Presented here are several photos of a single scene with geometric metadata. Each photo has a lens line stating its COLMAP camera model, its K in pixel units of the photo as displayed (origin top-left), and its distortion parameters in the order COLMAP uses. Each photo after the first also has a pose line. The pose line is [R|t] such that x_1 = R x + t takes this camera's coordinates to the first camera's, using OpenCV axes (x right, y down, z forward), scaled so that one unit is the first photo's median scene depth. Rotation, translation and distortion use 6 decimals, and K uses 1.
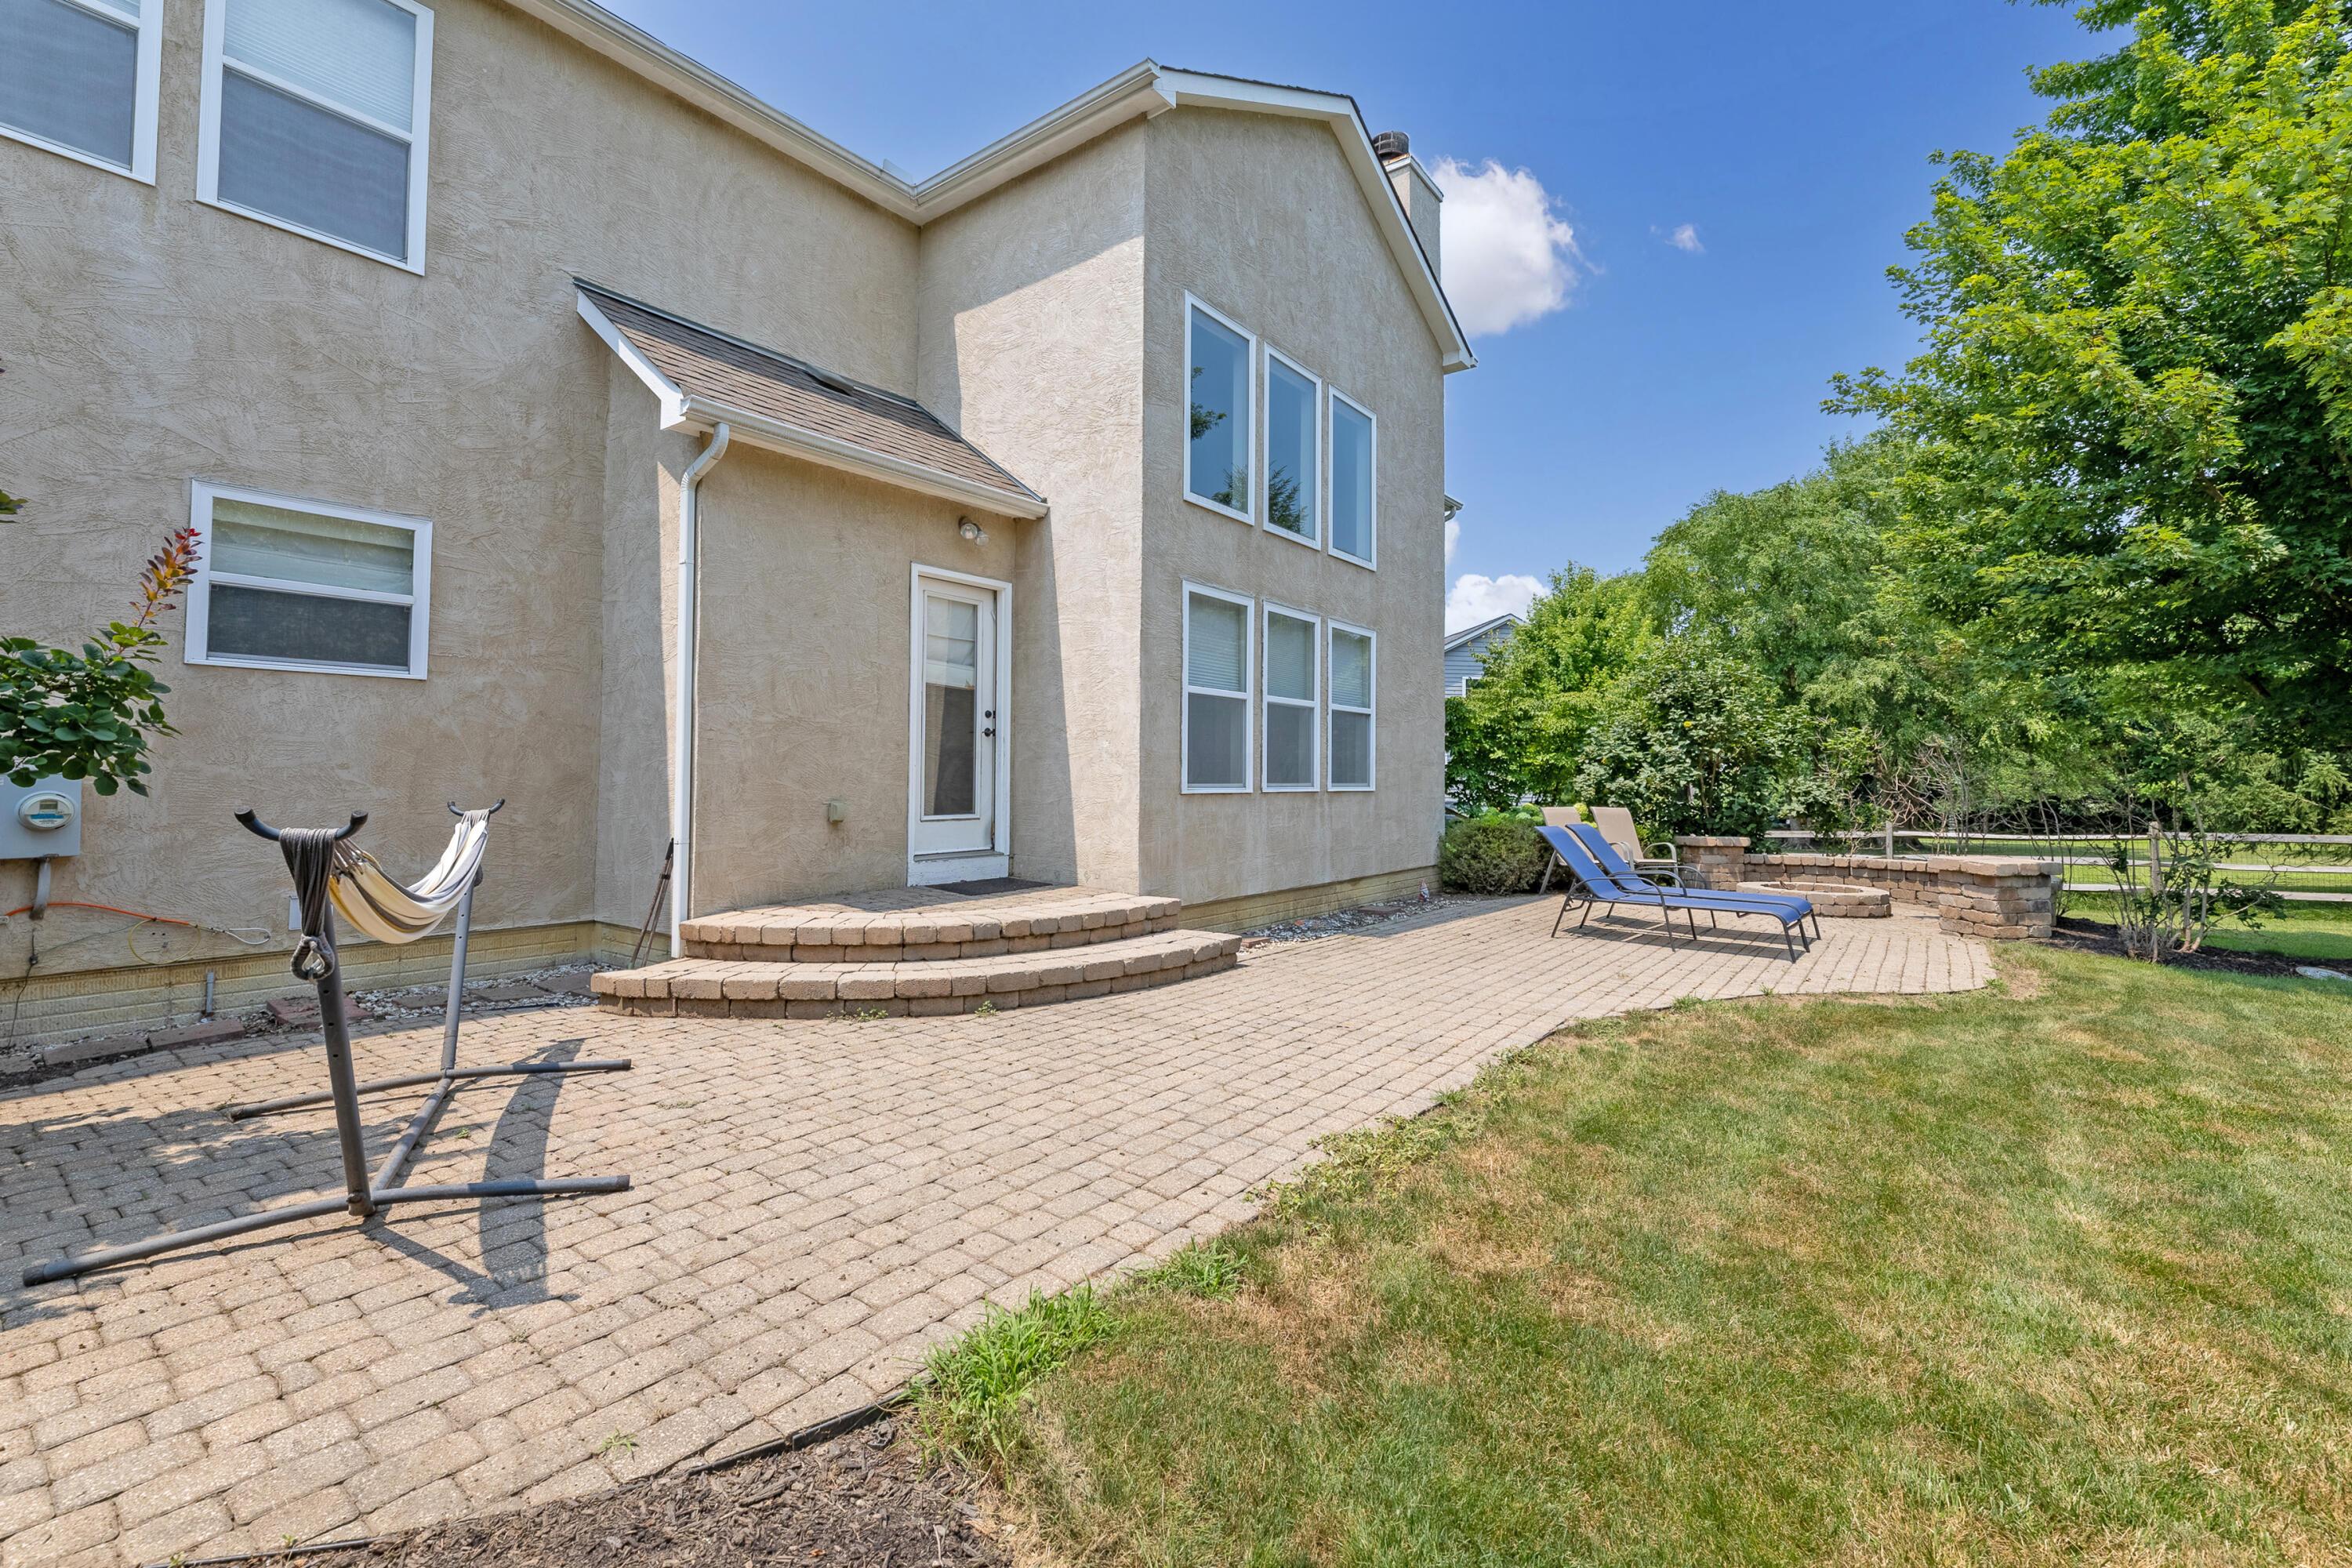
lens RADIAL K [[916.4, 0, 1174.4], [0, 916.4, 754.7], [0, 0, 1]] dist [-0.000259, -0.000067]
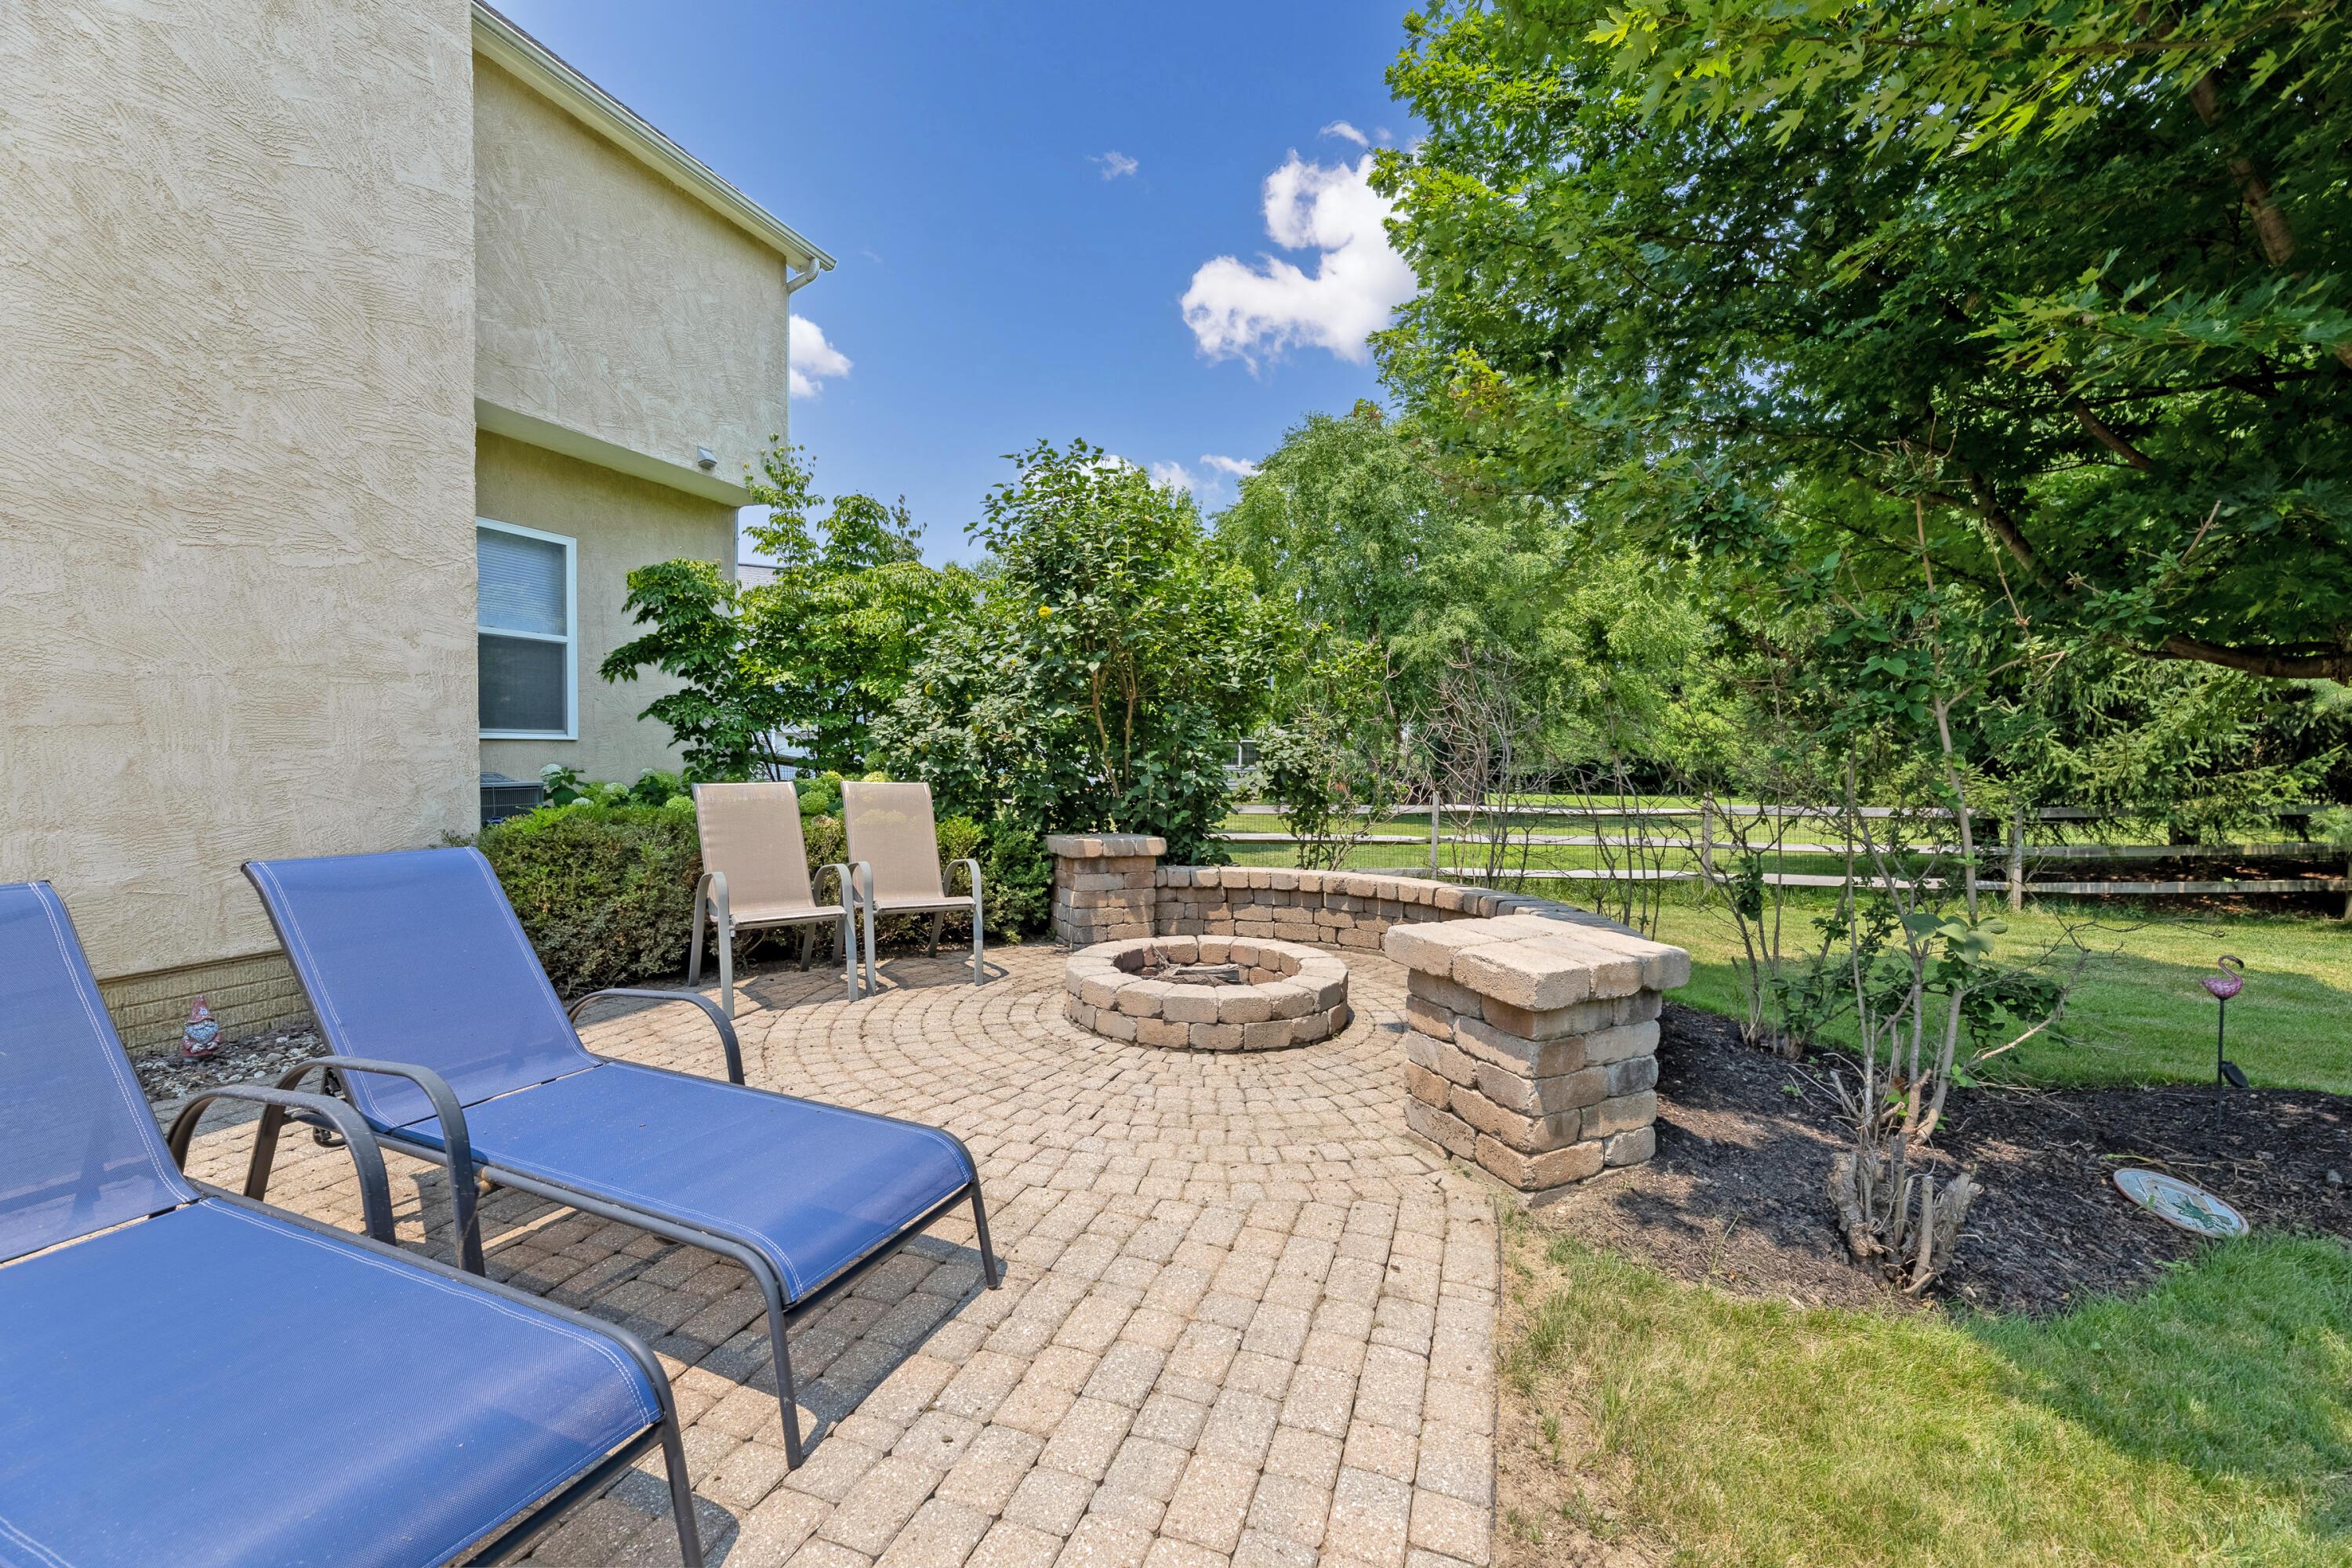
lens RADIAL K [[897.3, 0, 1176.0], [0, 897.3, 784.0], [0, 0, 1]] dist [0.000299, 0.000006]
pose [[0.944735, -0.007470, 0.327749, 0.481371], [-0.017250, 0.997223, 0.072453, 0.023248], [-0.327380, -0.074102, 0.941983, 0.534932]]
